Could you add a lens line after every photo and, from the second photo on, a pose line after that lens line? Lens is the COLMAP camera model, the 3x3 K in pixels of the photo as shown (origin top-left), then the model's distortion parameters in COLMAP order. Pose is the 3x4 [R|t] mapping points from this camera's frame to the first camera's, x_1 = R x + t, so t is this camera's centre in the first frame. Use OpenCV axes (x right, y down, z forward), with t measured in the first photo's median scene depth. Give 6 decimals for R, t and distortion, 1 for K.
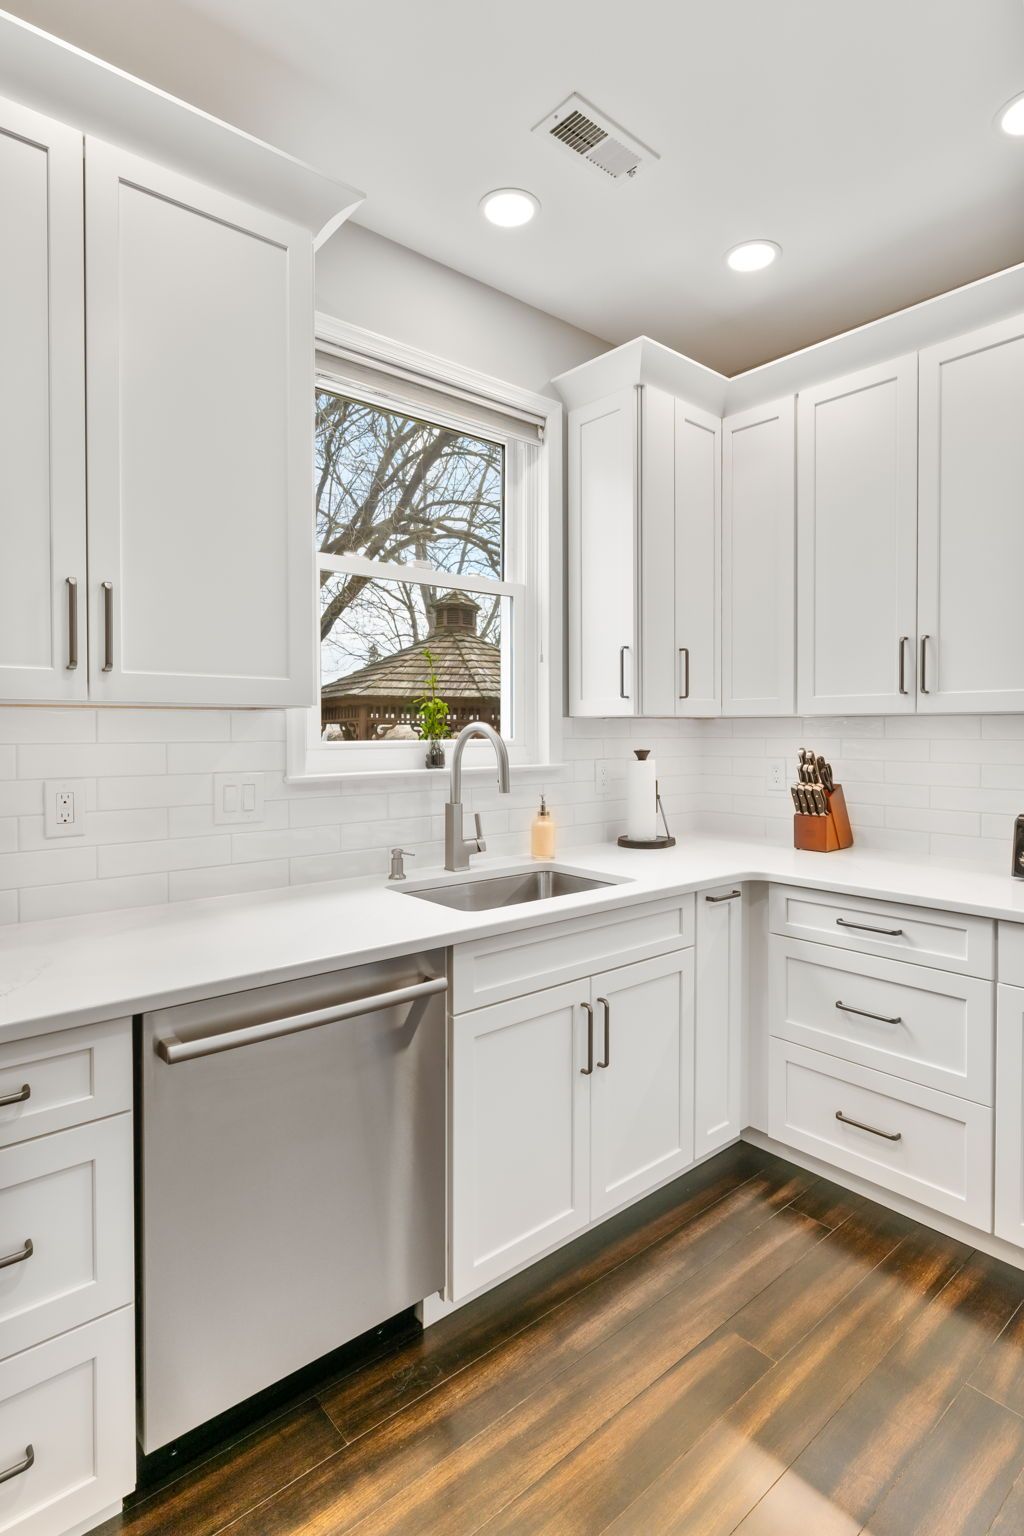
lens RADIAL K [[780.1, 0, 518.2], [0, 780.1, 741.4], [0, 0, 1]] dist [0.004184, -0.002666]
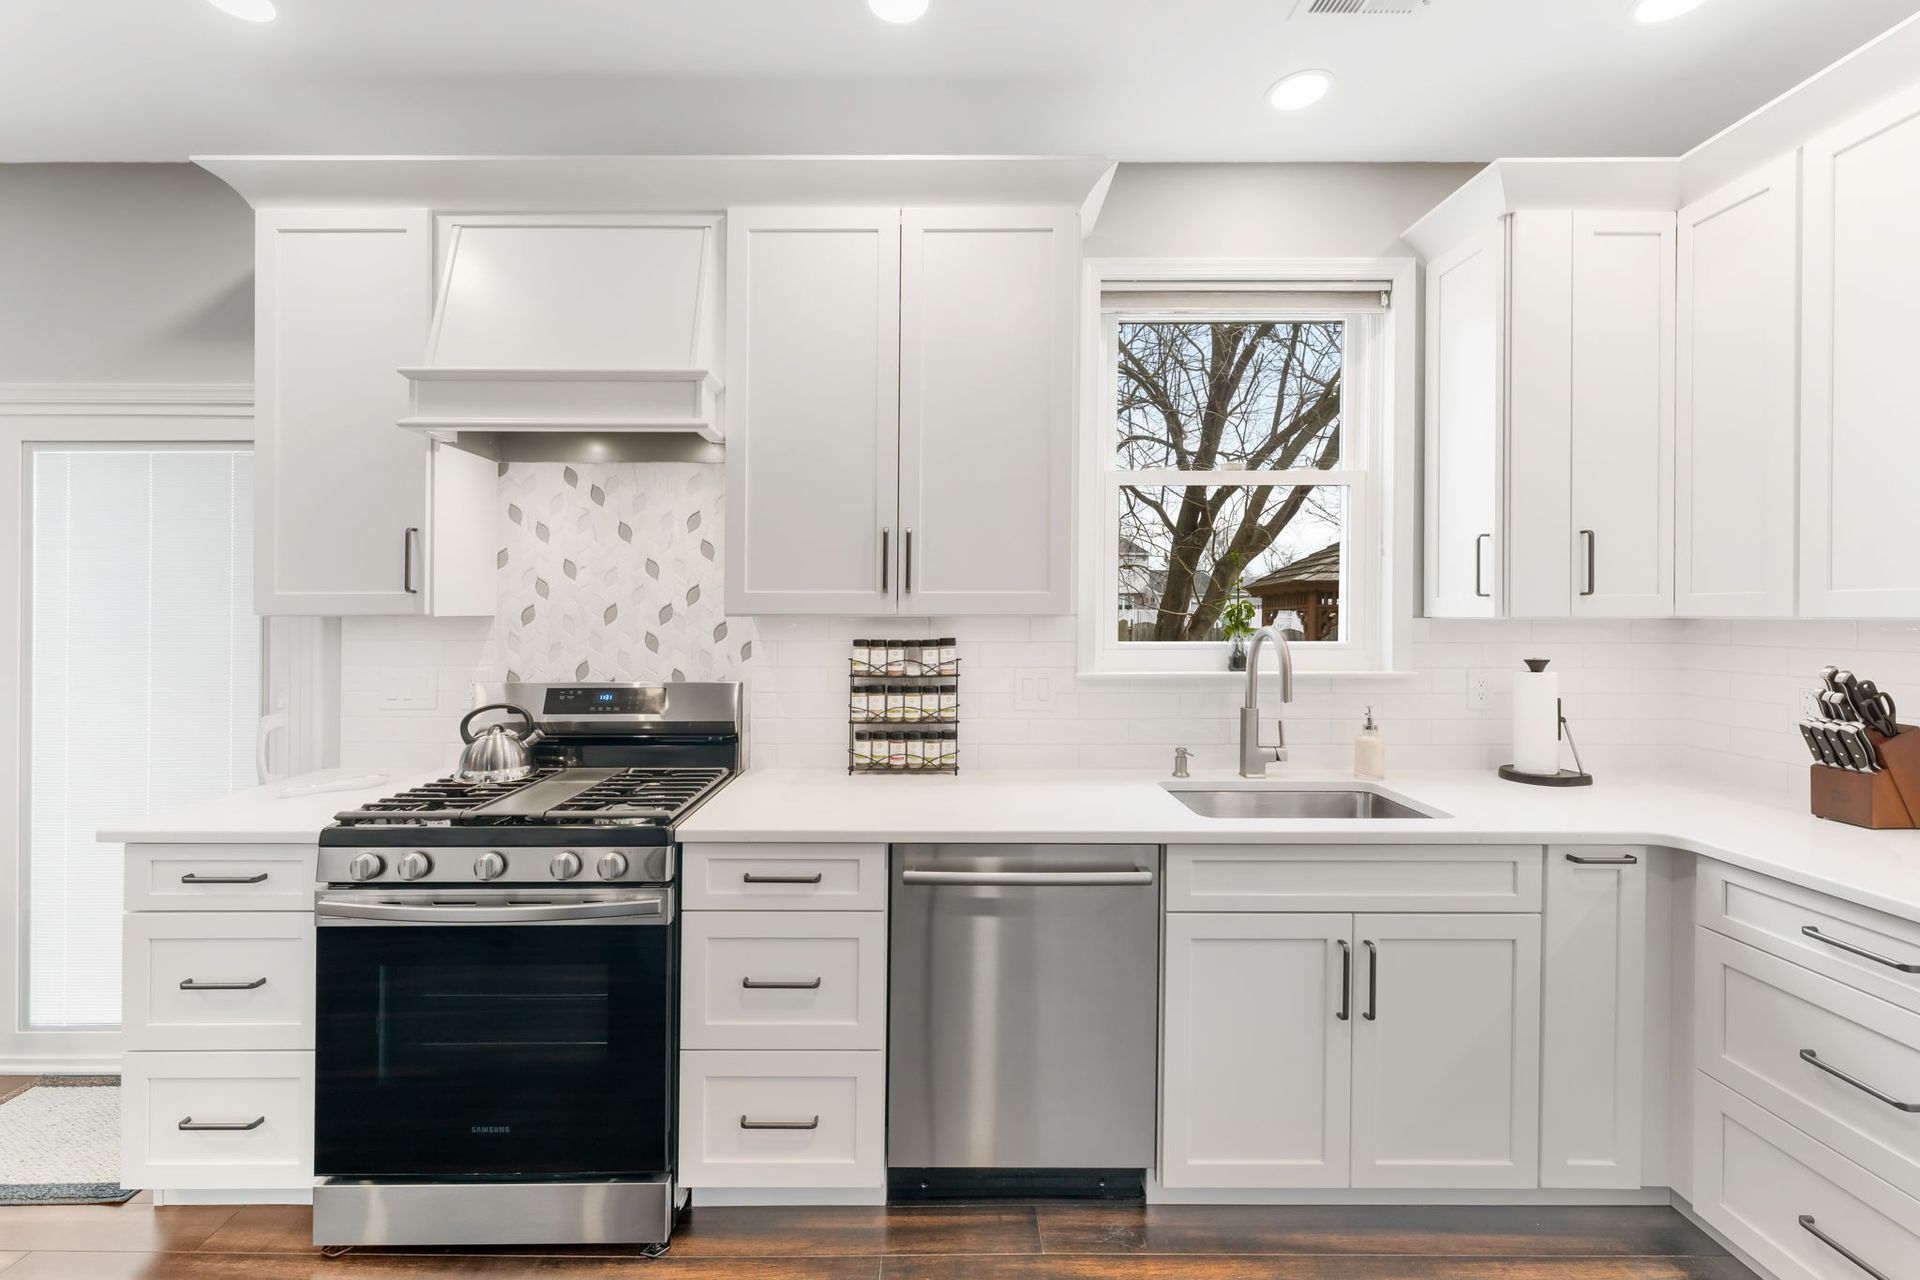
lens RADIAL K [[783.5, 0, 942.1], [0, 783.5, 611.9], [0, 0, 1]] dist [0.001073, 0.000040]
pose [[0.759772, 0.001481, -0.650188, 0.276842], [-0.011564, 0.999870, -0.011236, -0.026677], [0.650087, 0.016056, 0.759690, -0.000569]]
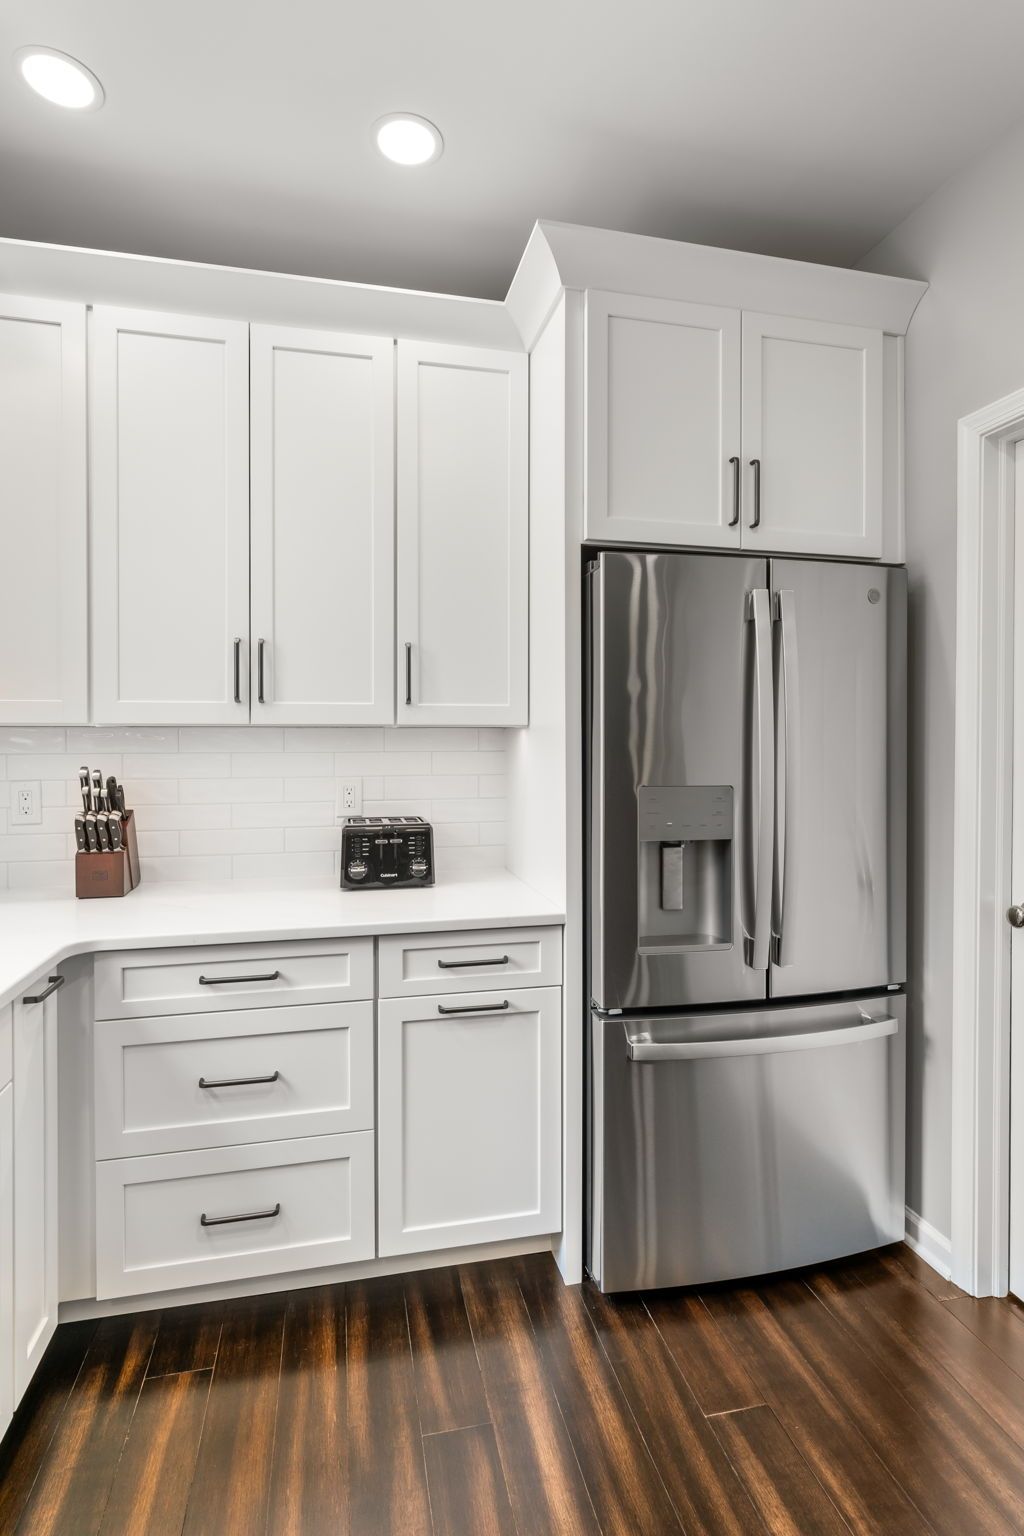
lens RADIAL K [[772.6, 0, 517.8], [0, 772.6, 744.5], [0, 0, 1]] dist [-0.002594, -0.000243]
pose [[0.466523, -0.005846, 0.884490, -0.138455], [0.015053, 0.999886, -0.001331, -0.007651], [-0.884381, 0.013935, 0.466558, 0.325664]]
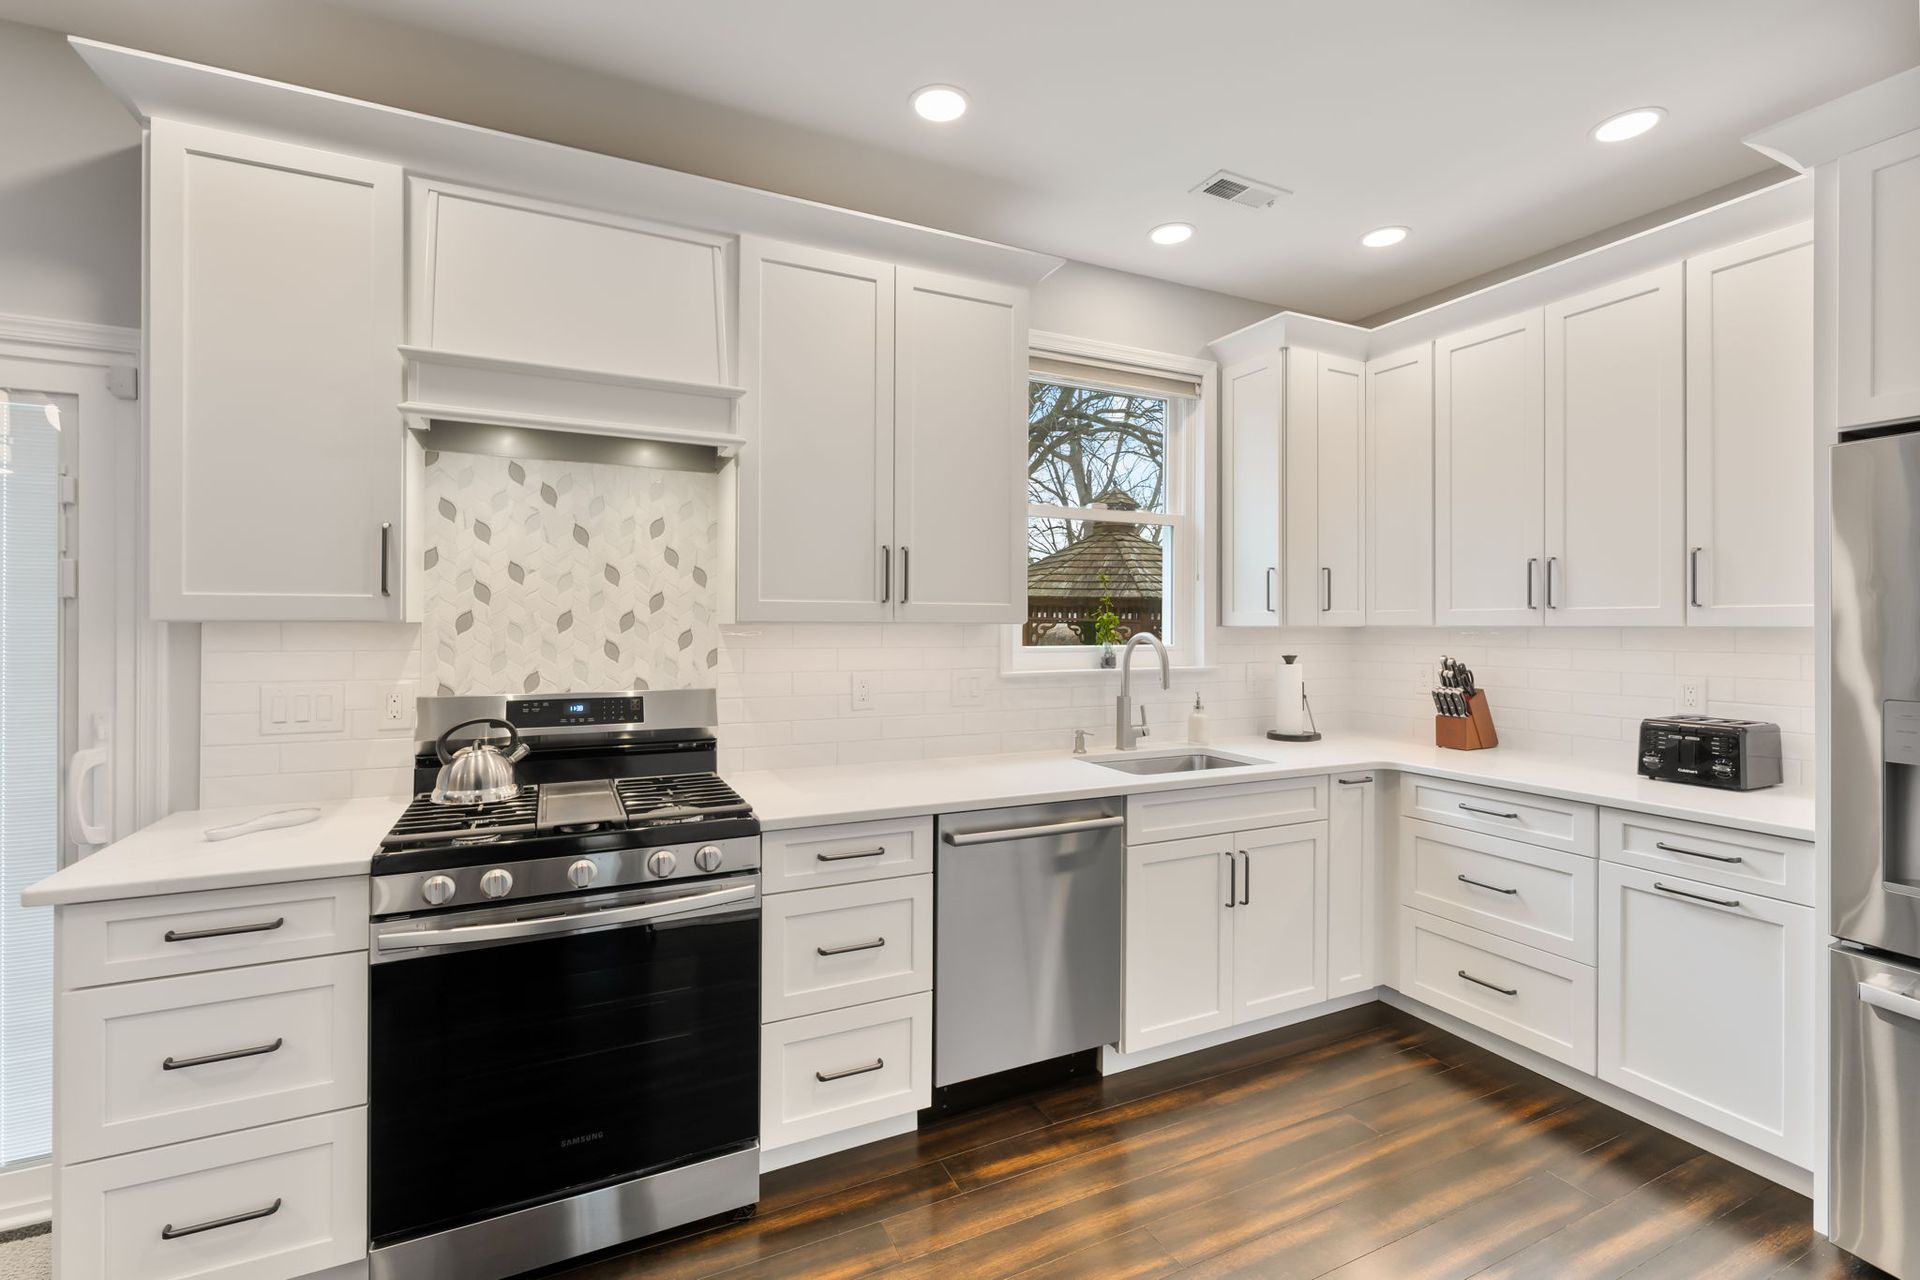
lens RADIAL K [[835.0, 0, 957.2], [0, 835.0, 622.0], [0, 0, 1]] dist [-0.000106, -0.000778]
pose [[0.966025, 0.003223, -0.258430, 0.005783], [-0.008291, 0.999794, -0.018525, -0.013886], [0.258317, 0.020038, 0.965852, -0.391183]]
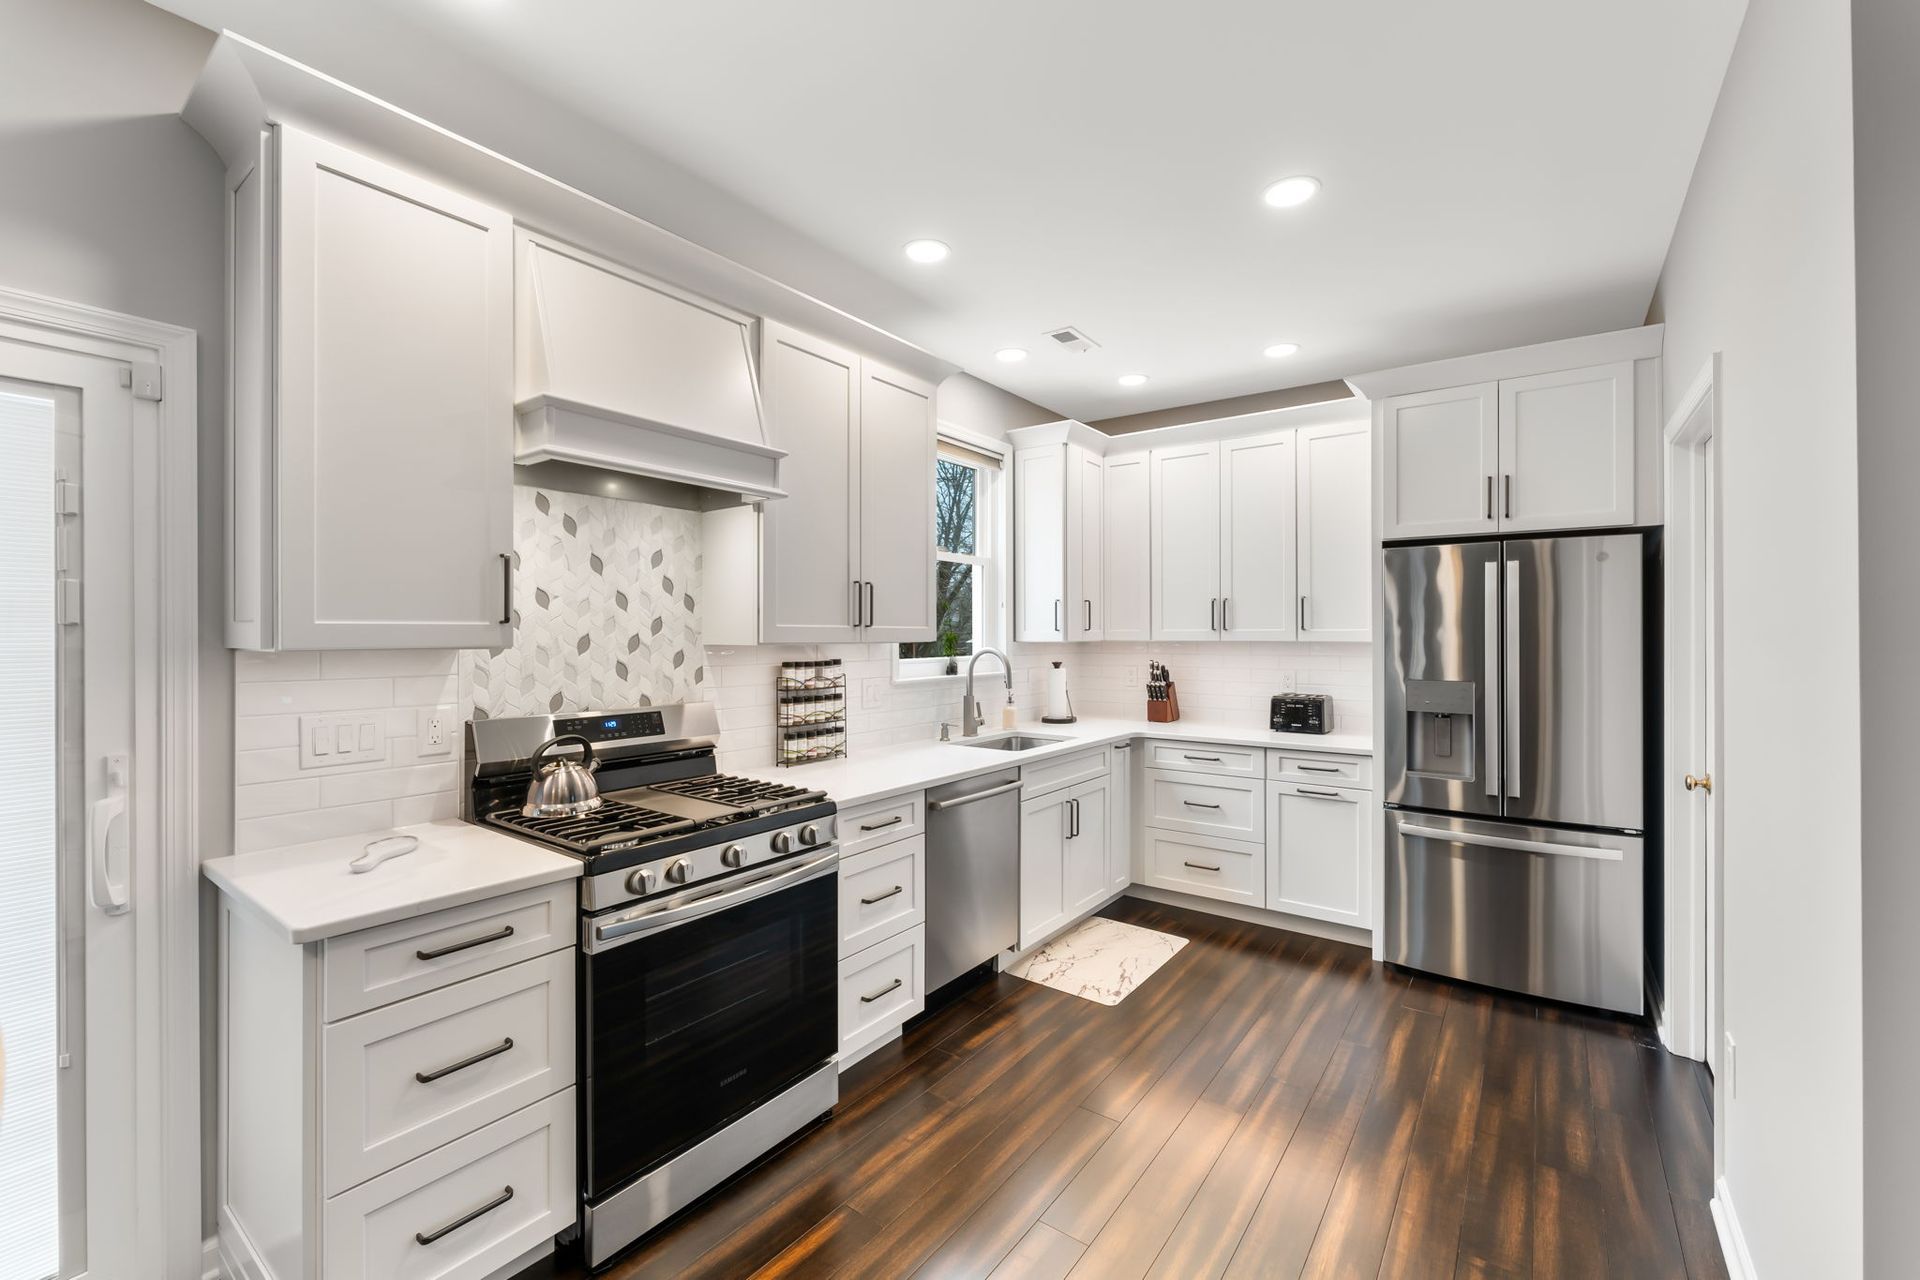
lens RADIAL K [[783.5, 0, 959.0], [0, 783.5, 631.2], [0, 0, 1]] dist [0.001073, 0.000040]
pose [[0.975203, 0.001636, 0.221308, -0.494913], [0.002971, 0.999786, -0.020485, -0.024754], [-0.221294, 0.020635, 0.974989, -0.651124]]
